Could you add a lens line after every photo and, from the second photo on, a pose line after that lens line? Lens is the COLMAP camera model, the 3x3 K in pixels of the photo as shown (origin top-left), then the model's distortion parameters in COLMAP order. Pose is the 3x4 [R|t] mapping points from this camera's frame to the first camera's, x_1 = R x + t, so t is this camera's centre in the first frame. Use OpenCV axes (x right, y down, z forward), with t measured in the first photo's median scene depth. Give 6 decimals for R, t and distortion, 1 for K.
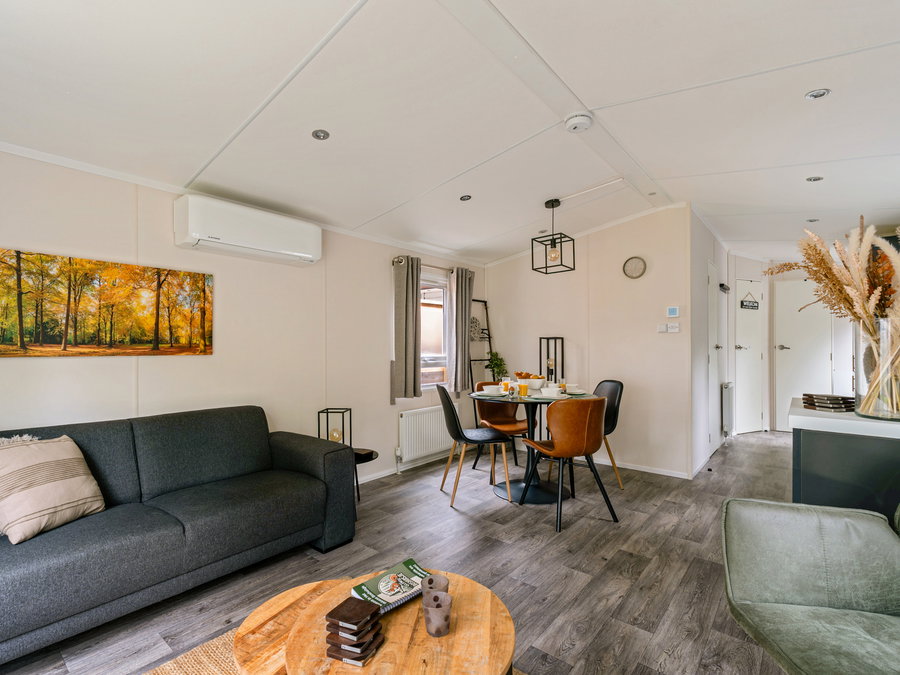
lens RADIAL K [[420.1, 0, 453.2], [0, 420.1, 342.9], [0, 0, 1]] dist [0.003021, 0.001325]
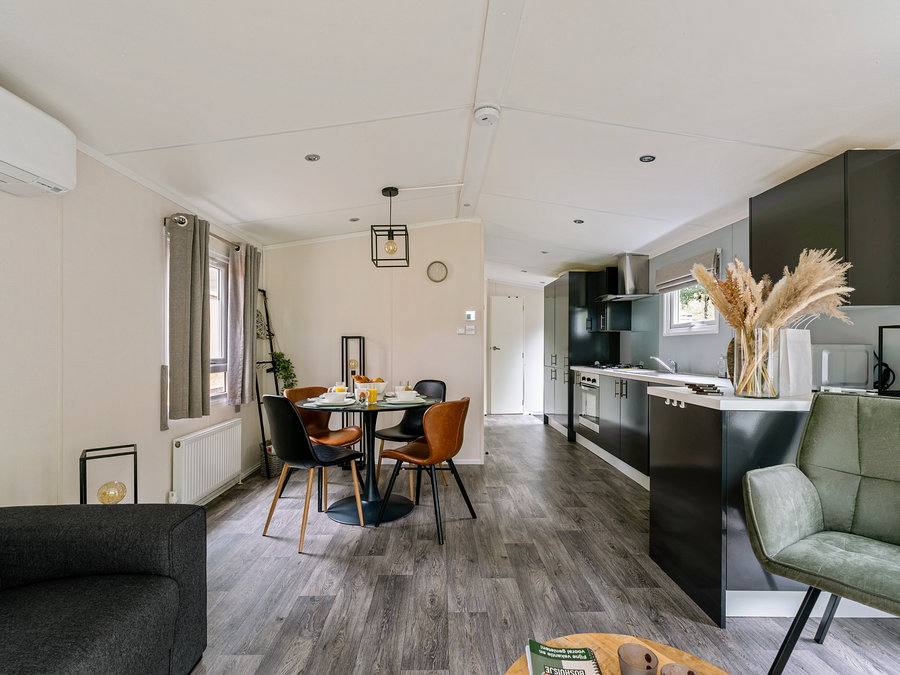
lens RADIAL K [[420.1, 0, 454.4], [0, 420.1, 346.1], [0, 0, 1]] dist [0.003021, 0.001325]
pose [[0.769383, 0.006884, 0.638751, -0.242615], [-0.011307, 0.999932, 0.002843, 0.003526], [-0.638688, -0.009410, 0.769408, 0.195518]]
